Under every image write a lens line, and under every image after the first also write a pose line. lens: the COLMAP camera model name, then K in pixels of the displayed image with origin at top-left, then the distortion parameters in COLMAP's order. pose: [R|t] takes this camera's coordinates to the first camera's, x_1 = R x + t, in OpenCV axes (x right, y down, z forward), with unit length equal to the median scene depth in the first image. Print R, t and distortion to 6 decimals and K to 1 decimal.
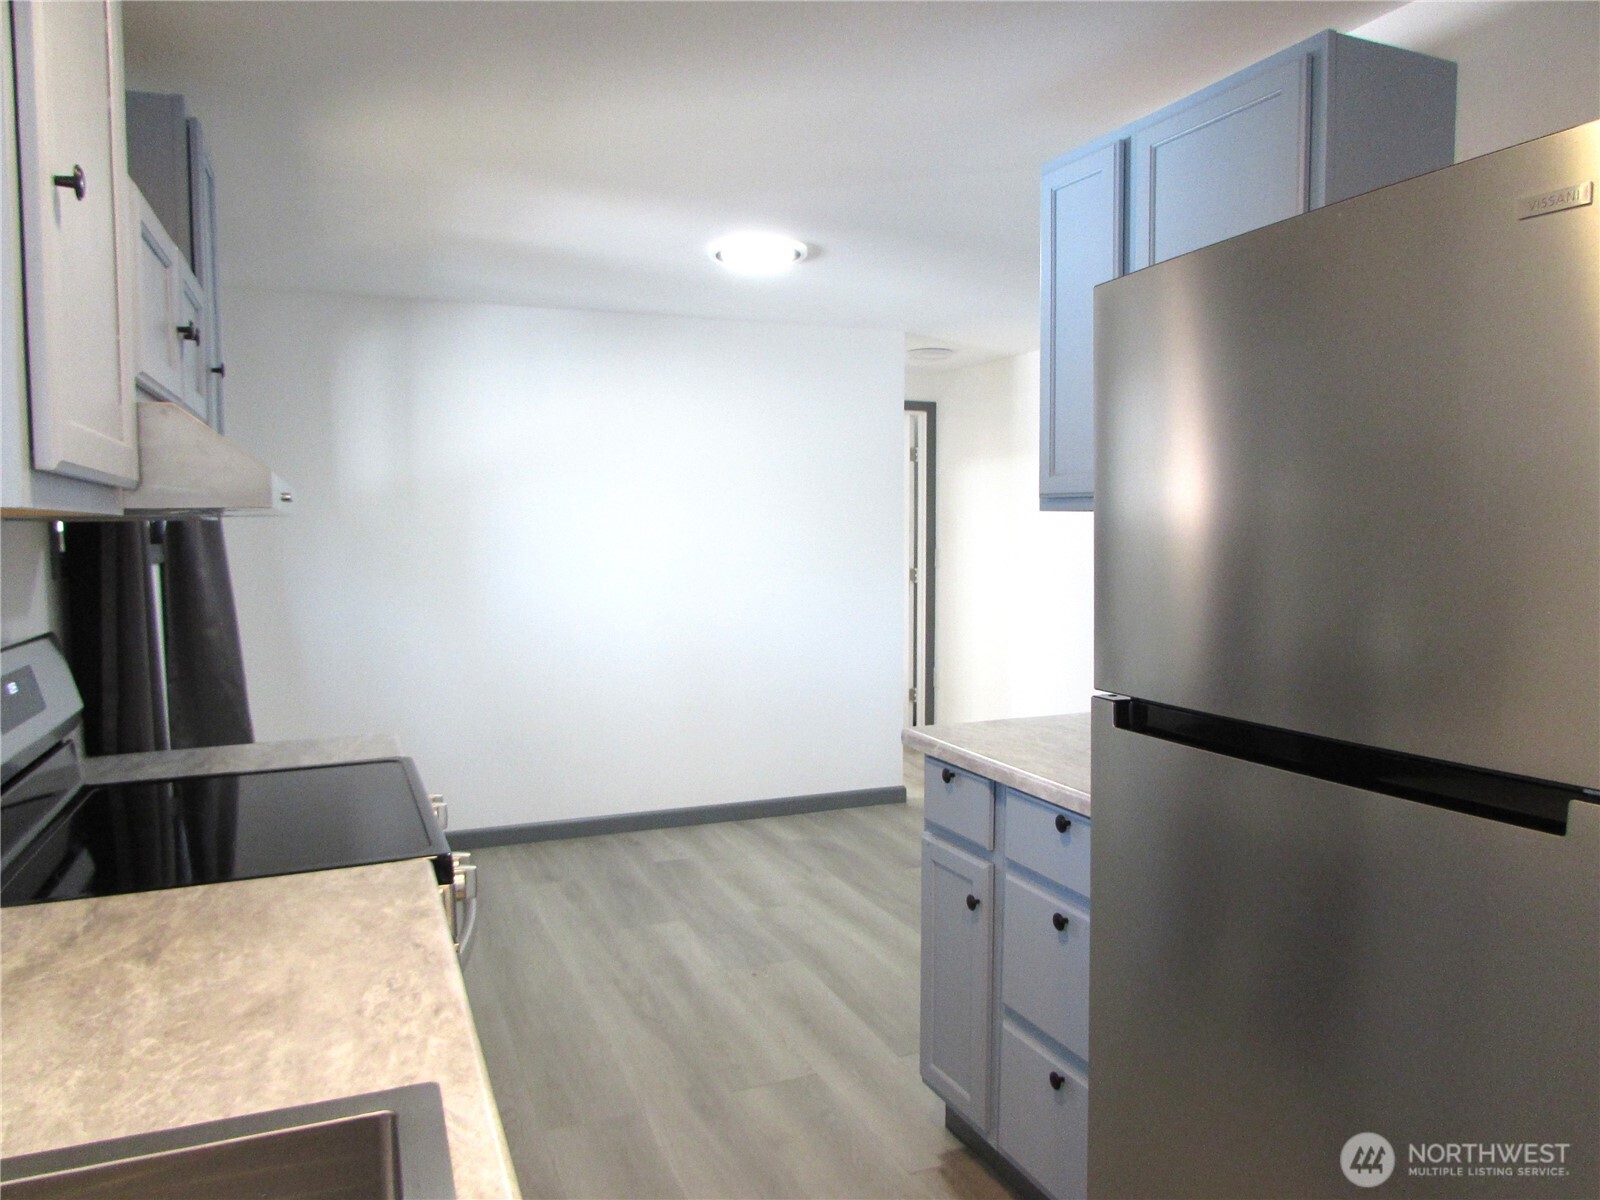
lens RADIAL K [[1126.9, 0, 804.7], [0, 1126.9, 602.4], [0, 0, 1]] dist [-0.047358, 0.000219]
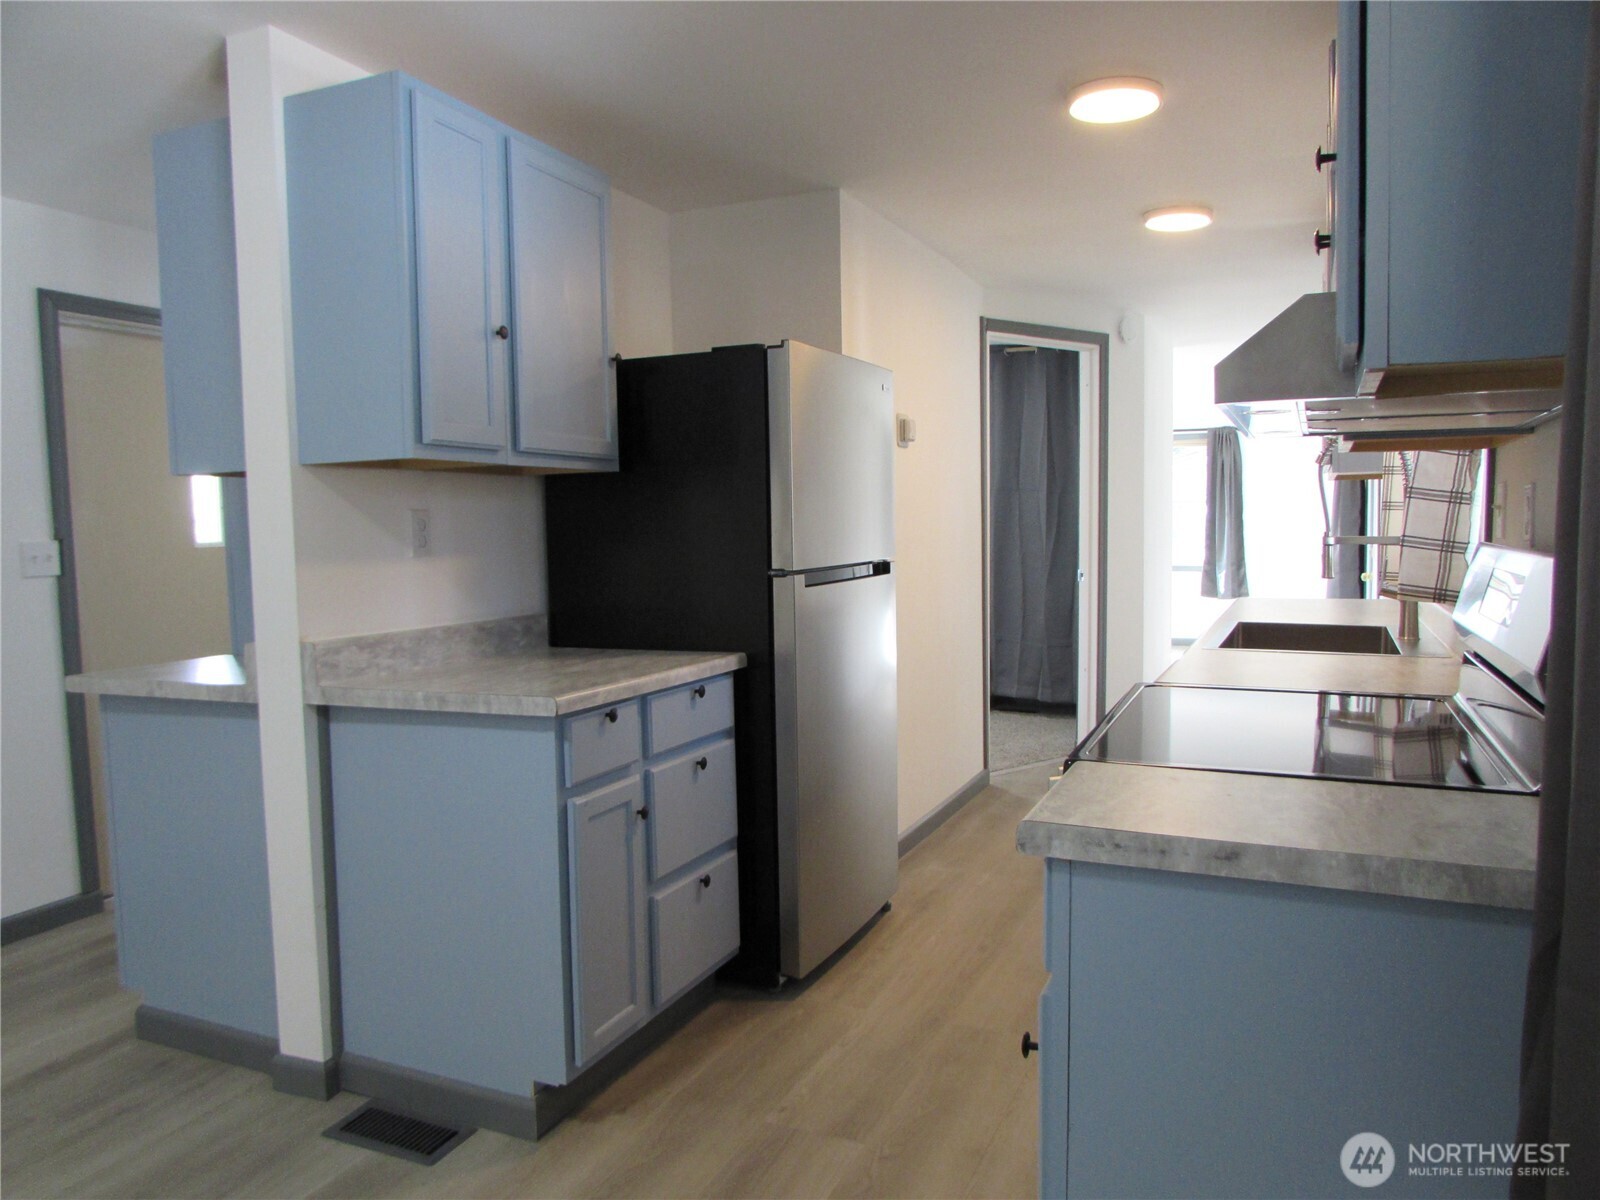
lens RADIAL K [[1126.9, 0, 799.4], [0, 1126.9, 601.5], [0, 0, 1]] dist [-0.047358, 0.000219]
pose [[-0.692276, -0.033262, 0.720866, -0.707498], [0.065501, 0.991917, 0.108672, -0.045804], [-0.718654, 0.122448, -0.684502, 1.539368]]
